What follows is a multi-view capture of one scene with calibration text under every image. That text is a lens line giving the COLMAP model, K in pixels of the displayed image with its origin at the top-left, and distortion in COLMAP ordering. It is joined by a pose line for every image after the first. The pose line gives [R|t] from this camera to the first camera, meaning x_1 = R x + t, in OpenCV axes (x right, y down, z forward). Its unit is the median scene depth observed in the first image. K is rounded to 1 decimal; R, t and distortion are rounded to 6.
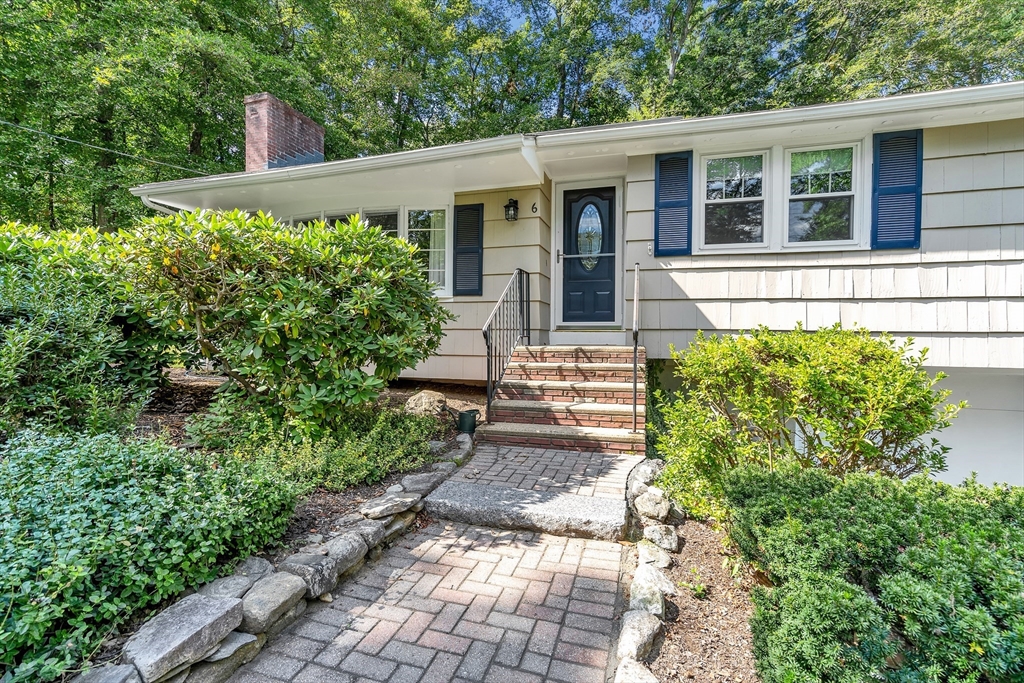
lens RADIAL K [[476.2, 0, 508.6], [0, 476.2, 343.4], [0, 0, 1]] dist [-0.002539, 0.000364]
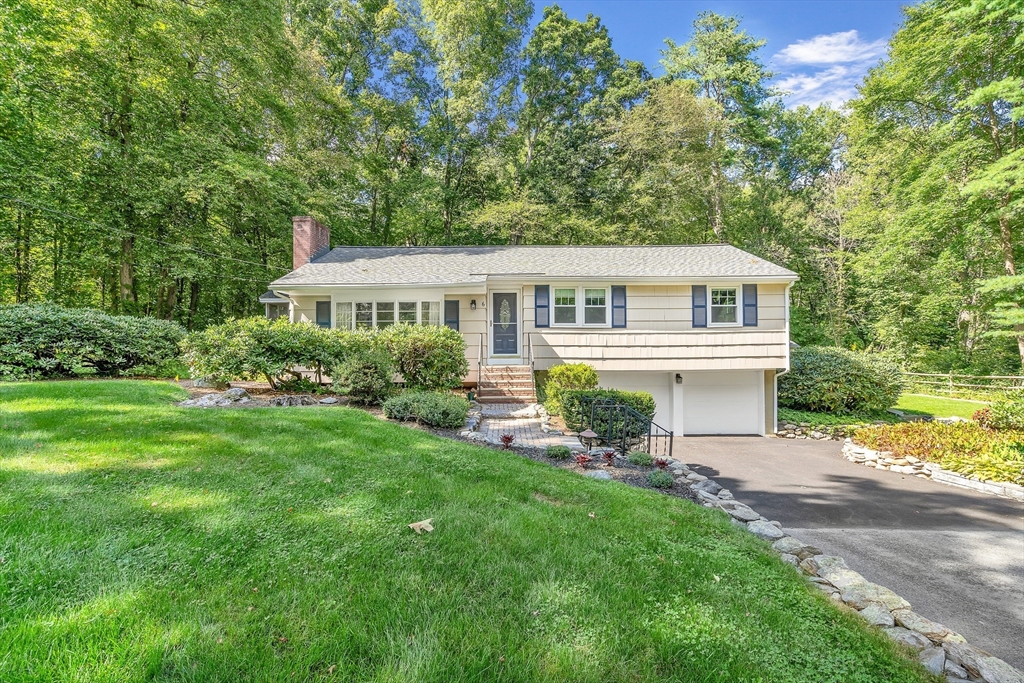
lens RADIAL K [[460.5, 0, 507.6], [0, 460.5, 347.6], [0, 0, 1]] dist [0.001817, 0.000807]
pose [[0.958846, -0.013756, 0.283594, -0.500769], [0.017670, 0.999781, -0.011245, -0.058621], [-0.283377, 0.015793, 0.958879, -1.219255]]
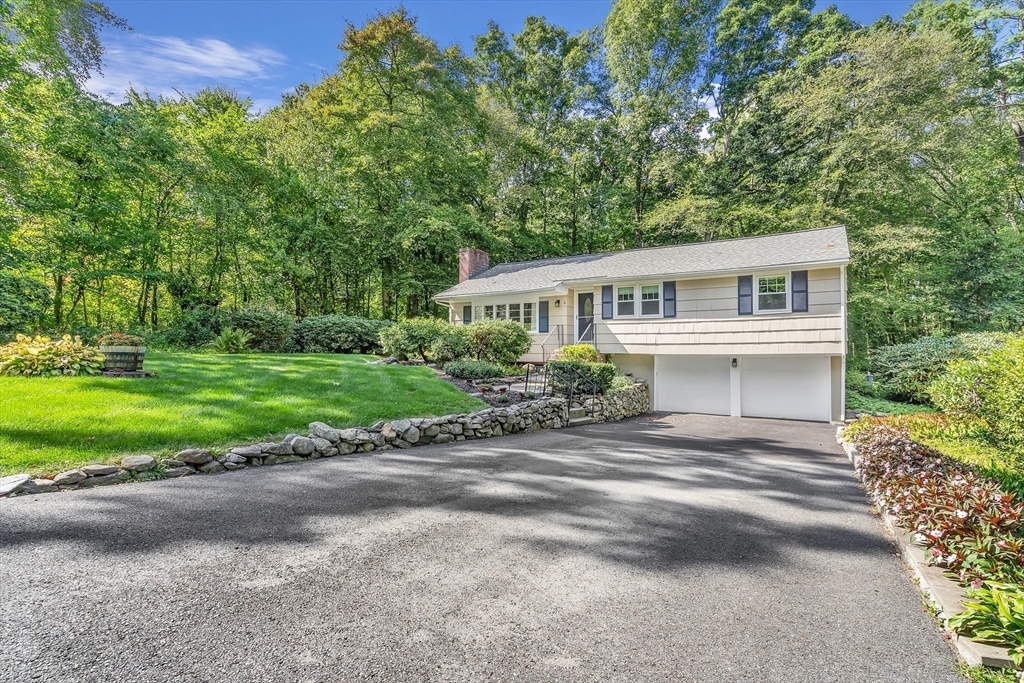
lens RADIAL K [[476.2, 0, 508.6], [0, 476.2, 343.4], [0, 0, 1]] dist [-0.002539, 0.000364]
pose [[0.963896, -0.014059, -0.265909, 0.547228], [0.007402, 0.999634, -0.026021, 0.044467], [0.266178, 0.023113, 0.963647, -2.108219]]
